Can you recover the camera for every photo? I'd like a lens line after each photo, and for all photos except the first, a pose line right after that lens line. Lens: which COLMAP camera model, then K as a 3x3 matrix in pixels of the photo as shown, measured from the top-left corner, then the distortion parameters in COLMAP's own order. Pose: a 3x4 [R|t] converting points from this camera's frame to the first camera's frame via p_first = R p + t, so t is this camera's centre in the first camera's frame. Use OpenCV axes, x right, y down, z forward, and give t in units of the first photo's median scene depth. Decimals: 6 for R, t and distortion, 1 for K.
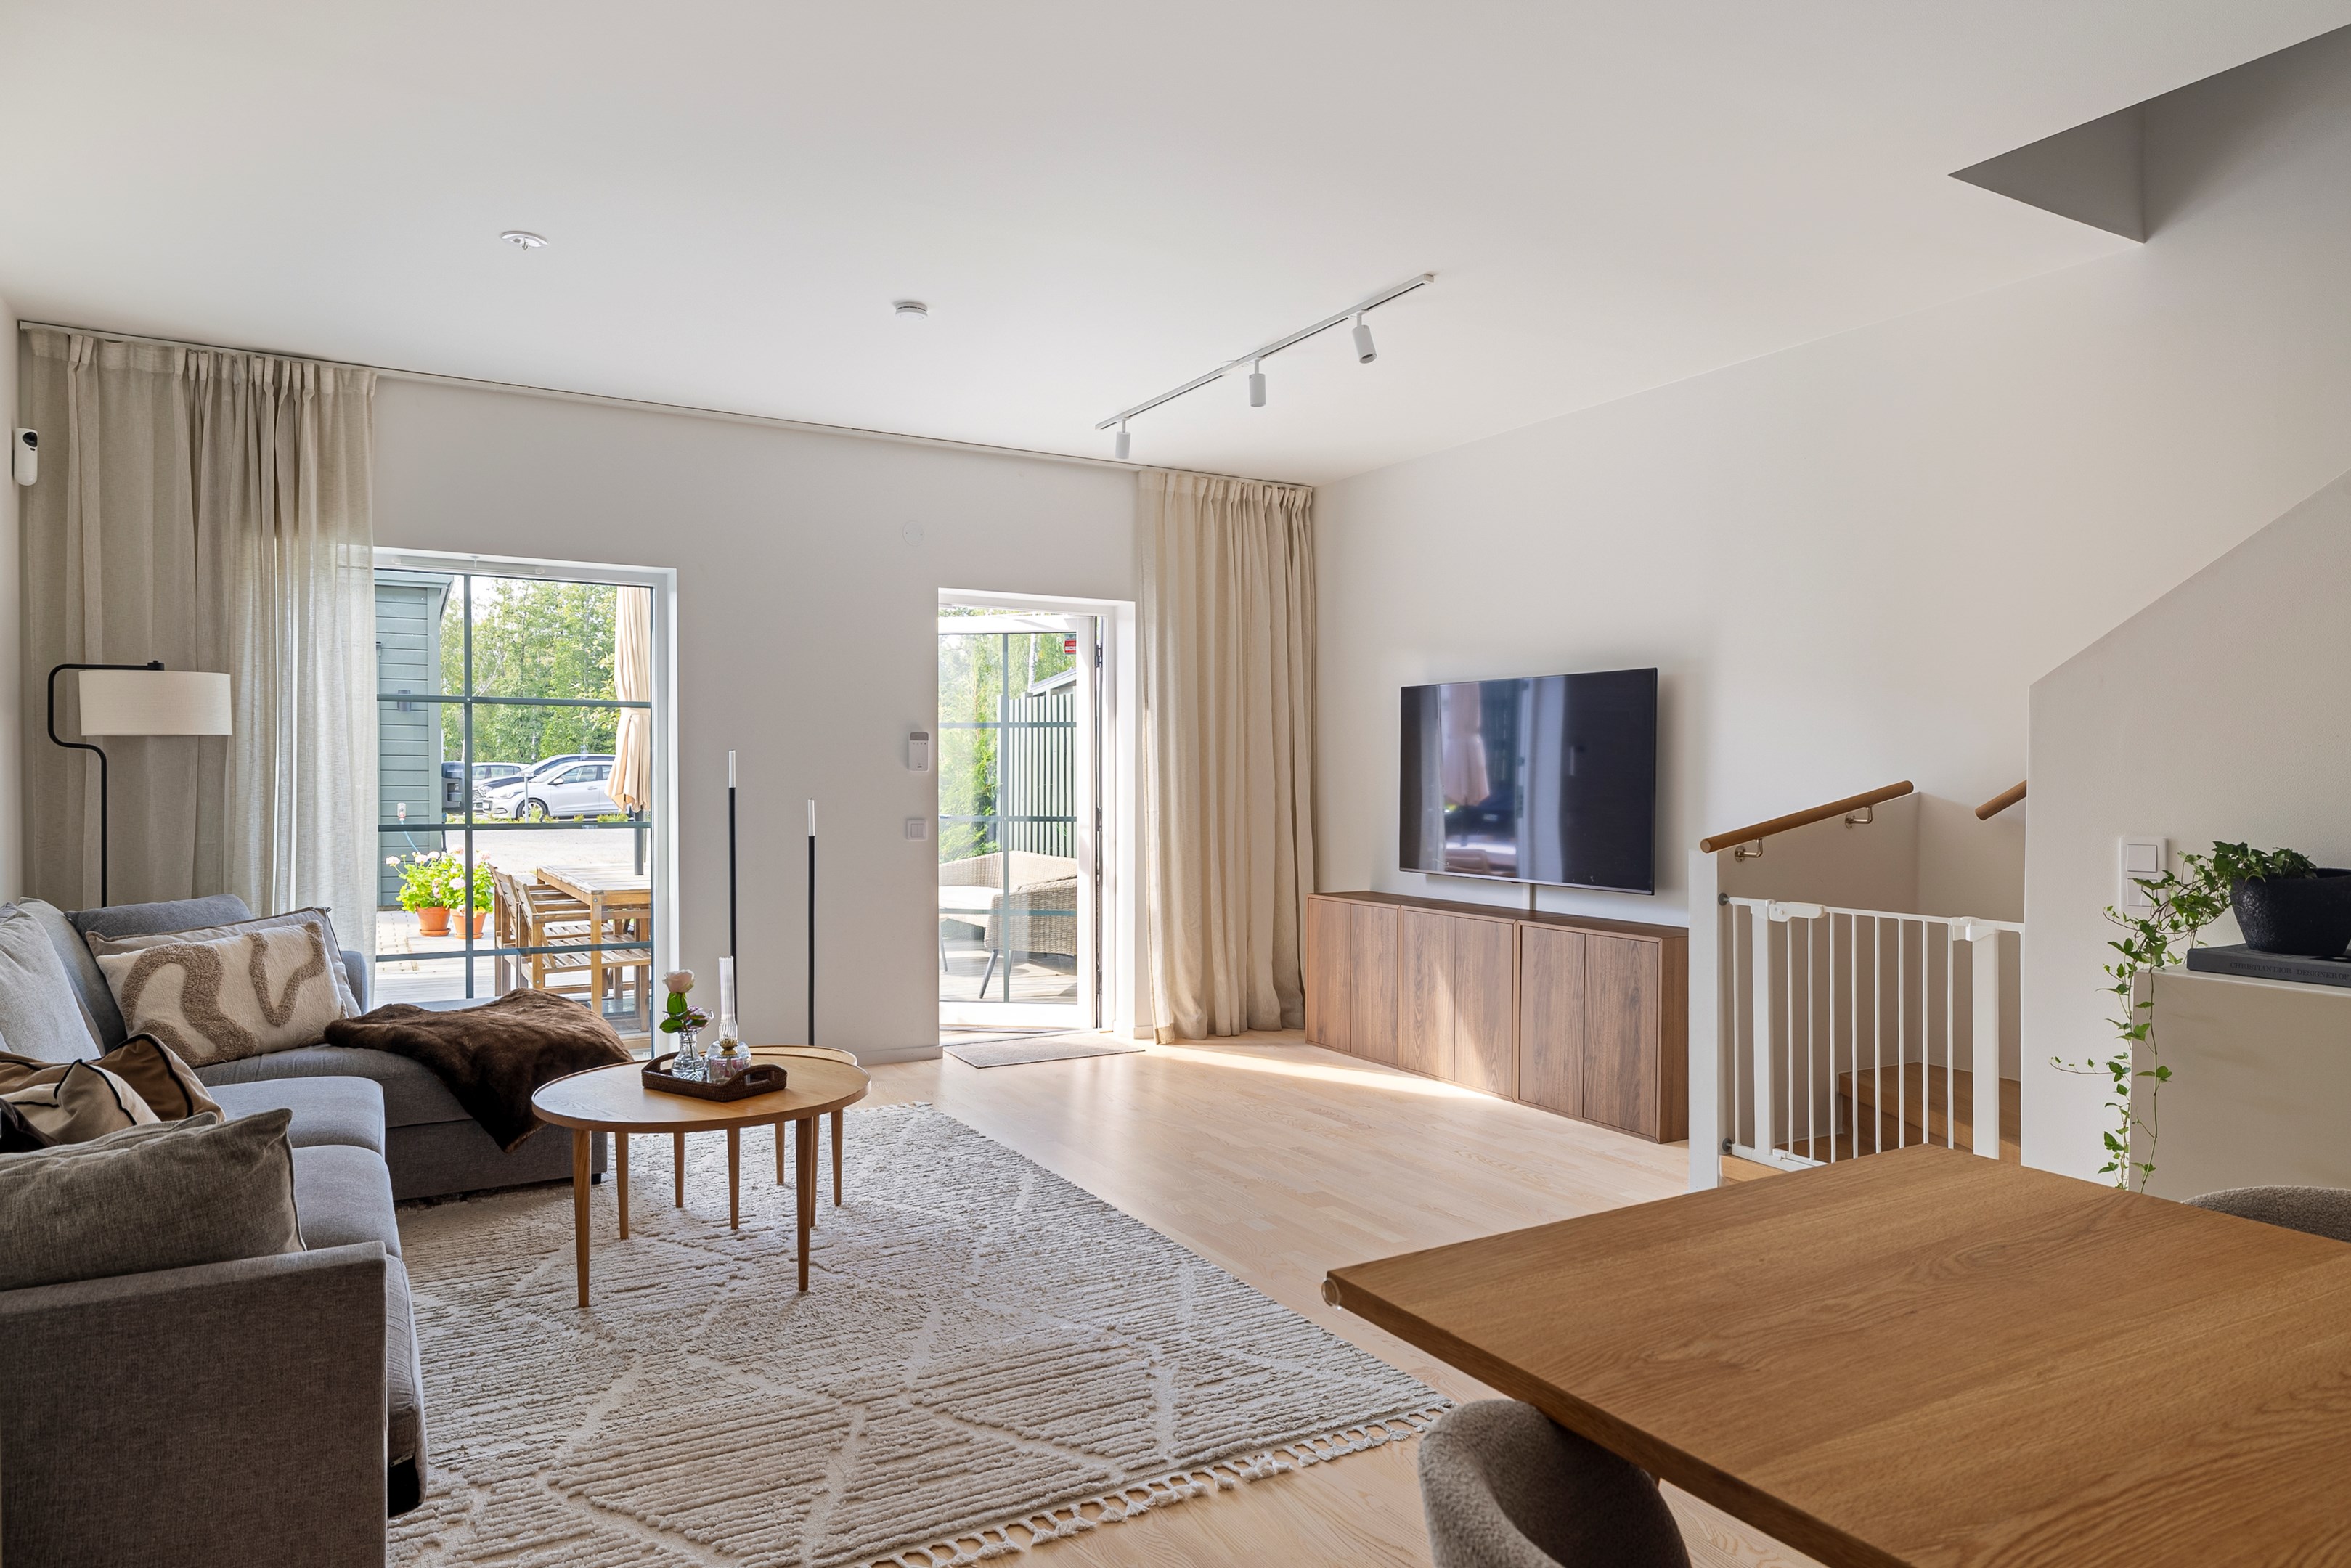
lens RADIAL K [[1466.2, 0, 1175.5], [0, 1466.2, 784.0], [0, 0, 1]] dist [0.000852, 0.000060]
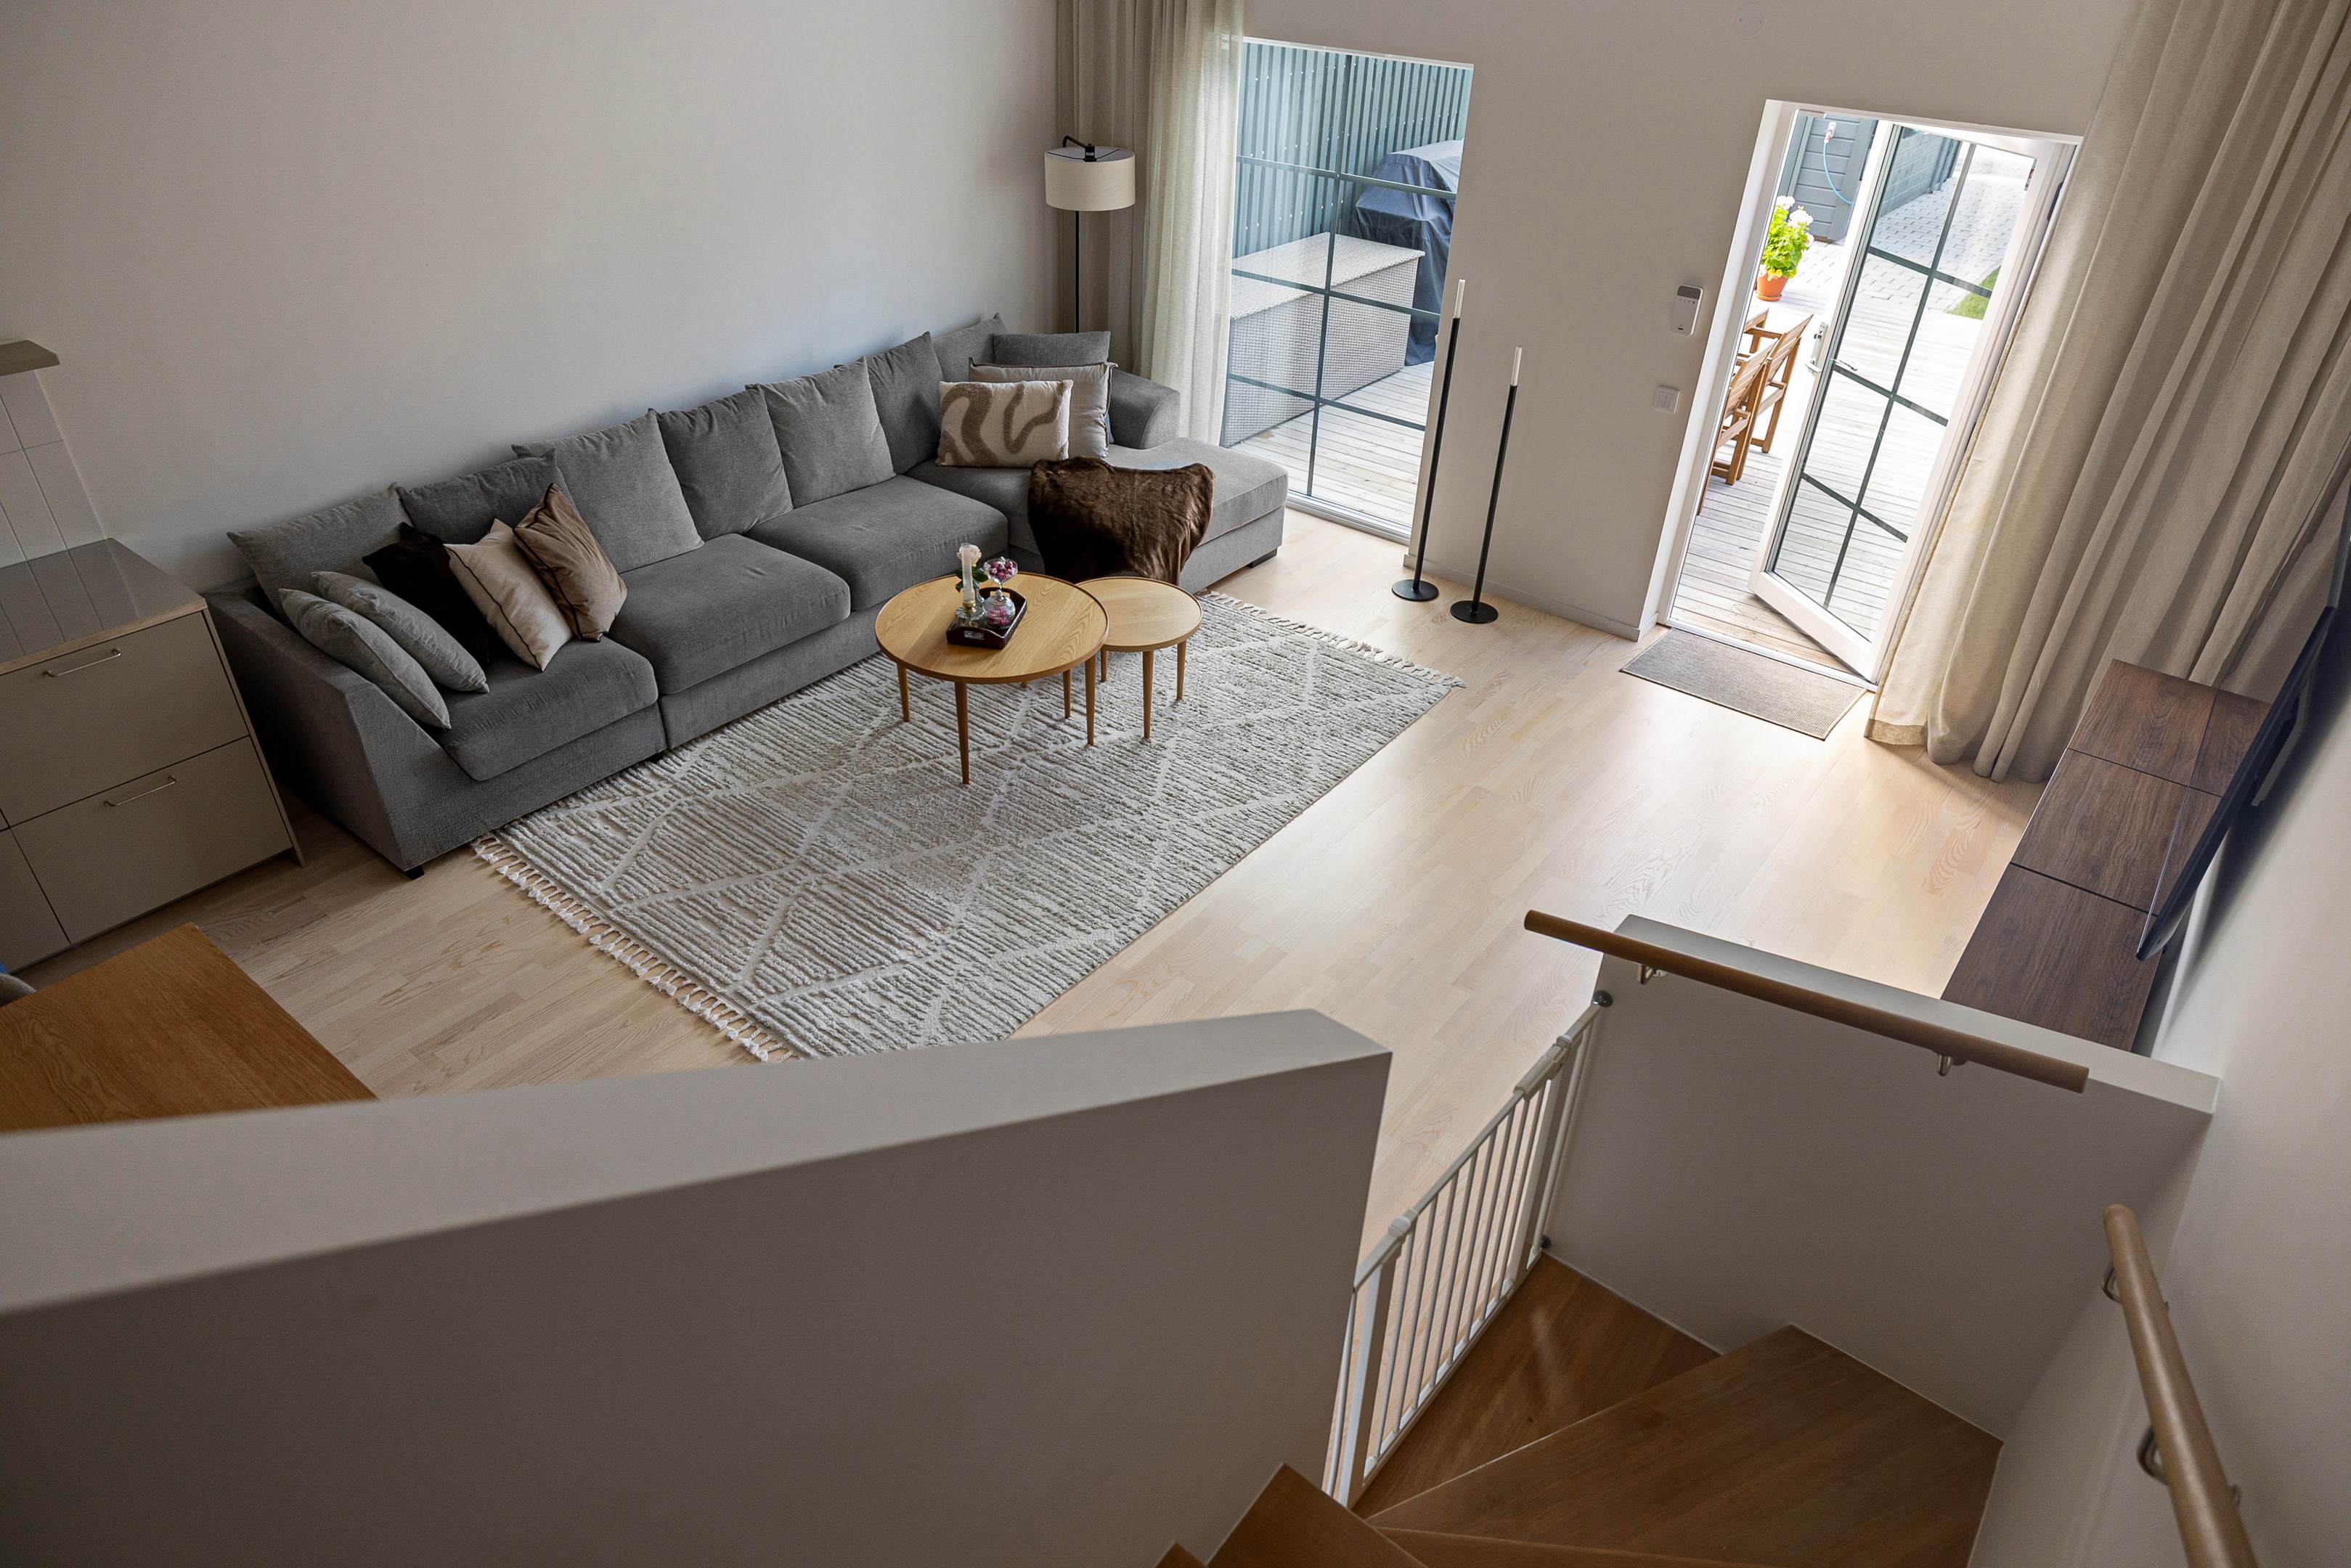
lens RADIAL K [[1466.2, 0, 1175.5], [0, 1466.2, 784.0], [0, 0, 1]] dist [0.000852, 0.000060]
pose [[0.375064, 0.507424, -0.775789, 0.508685], [-0.037128, 0.844433, 0.534372, -0.231923], [0.926255, -0.171620, 0.335556, 0.390681]]
